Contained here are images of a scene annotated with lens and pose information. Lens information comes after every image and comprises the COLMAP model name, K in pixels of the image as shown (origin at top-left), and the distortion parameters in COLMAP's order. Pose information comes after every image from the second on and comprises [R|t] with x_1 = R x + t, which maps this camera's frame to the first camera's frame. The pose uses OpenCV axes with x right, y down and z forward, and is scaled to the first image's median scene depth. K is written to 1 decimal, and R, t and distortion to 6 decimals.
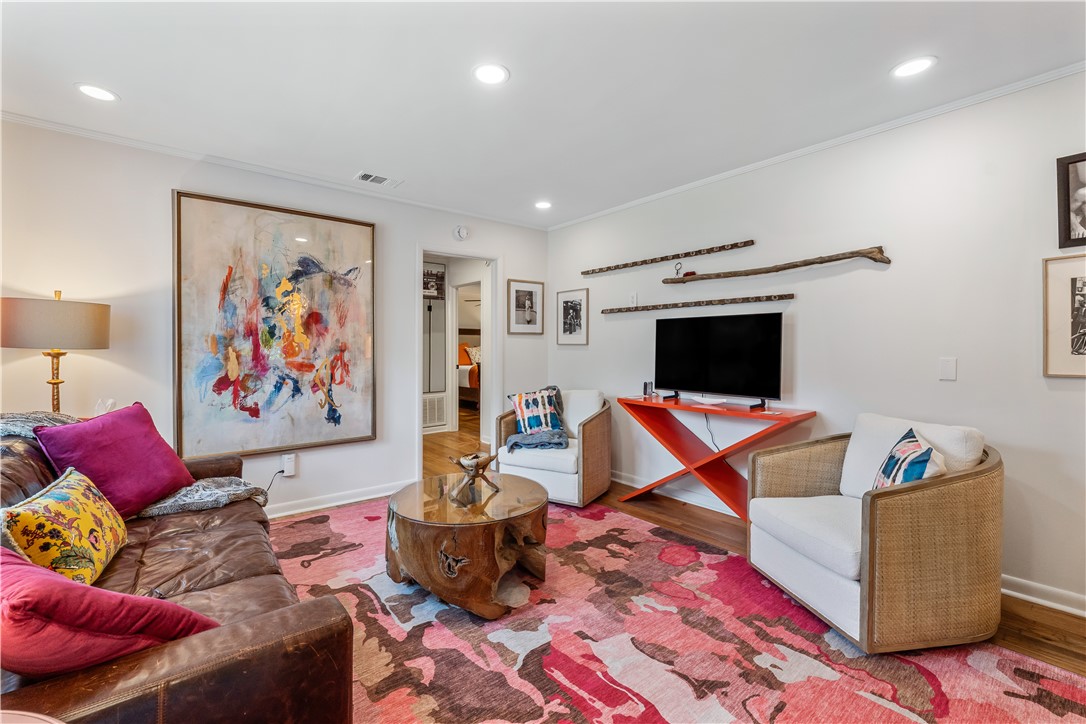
lens RADIAL K [[464.8, 0, 541.9], [0, 464.8, 353.6], [0, 0, 1]] dist [-0.003569, -0.000256]
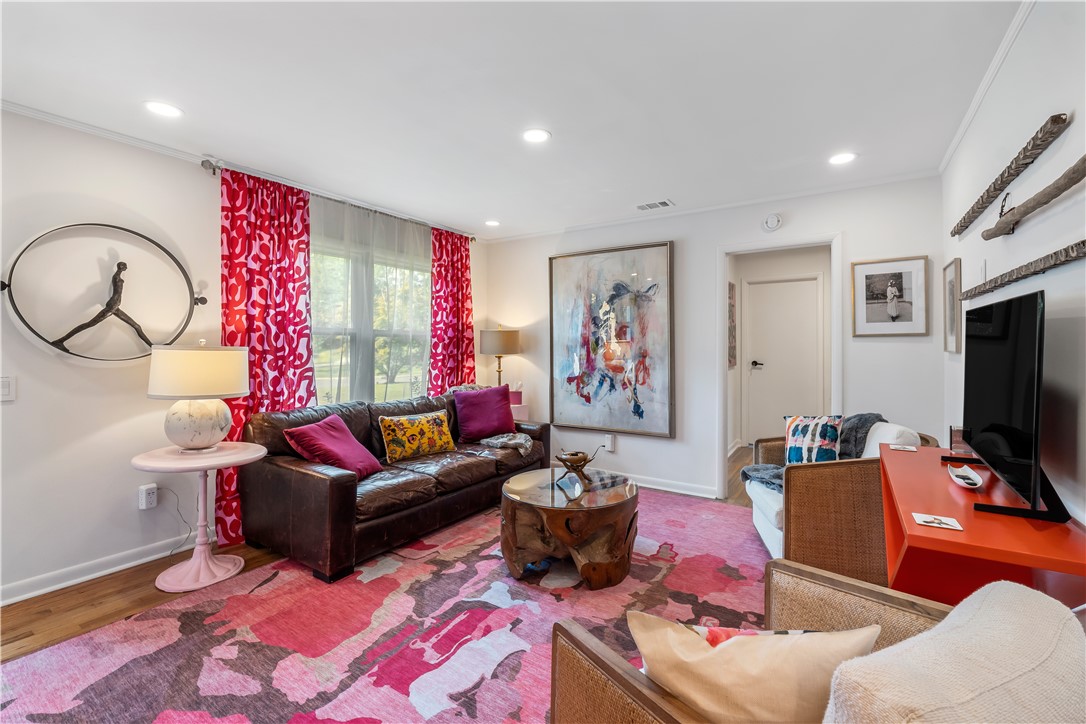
lens RADIAL K [[473.8, 0, 537.2], [0, 473.8, 348.3], [0, 0, 1]] dist [-0.001646, -0.000024]
pose [[0.287625, 0.005151, -0.957729, 0.719878], [-0.007678, 0.999966, 0.003073, -0.032302], [0.957712, 0.006470, 0.287654, 0.436227]]
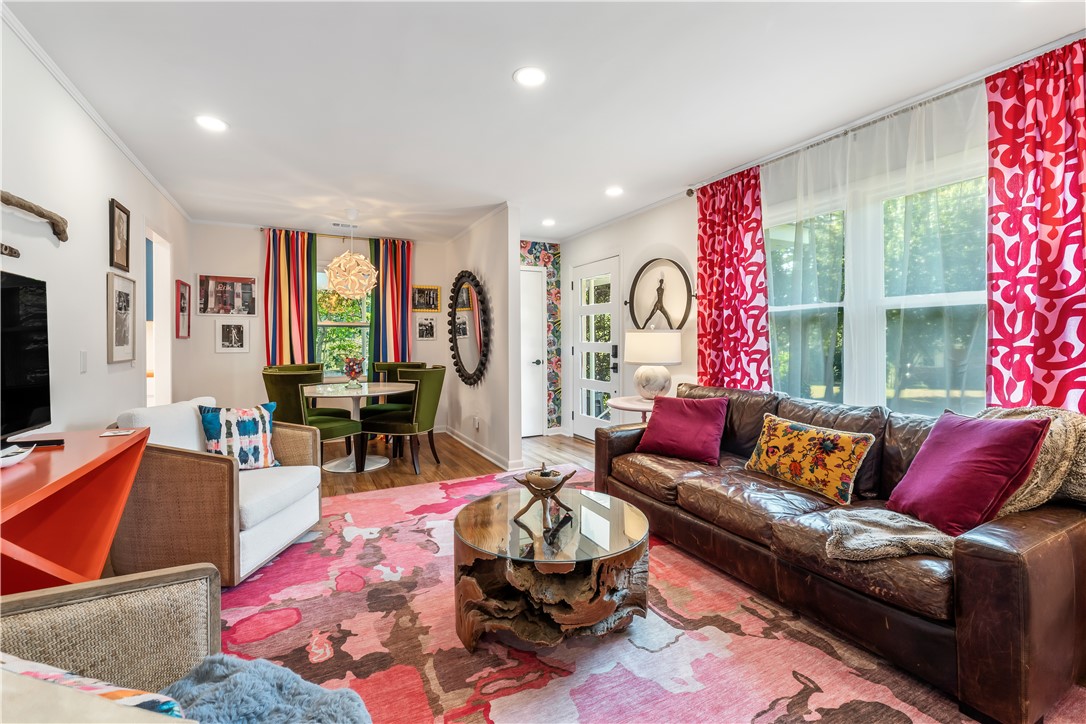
lens RADIAL K [[460.5, 0, 540.4], [0, 460.5, 344.5], [0, 0, 1]] dist [0.000337, 0.000087]
pose [[-0.977923, 0.000413, 0.208964, -0.232331], [0.004154, 0.999839, 0.017466, -0.011241], [-0.208923, 0.017948, -0.977767, 1.349238]]
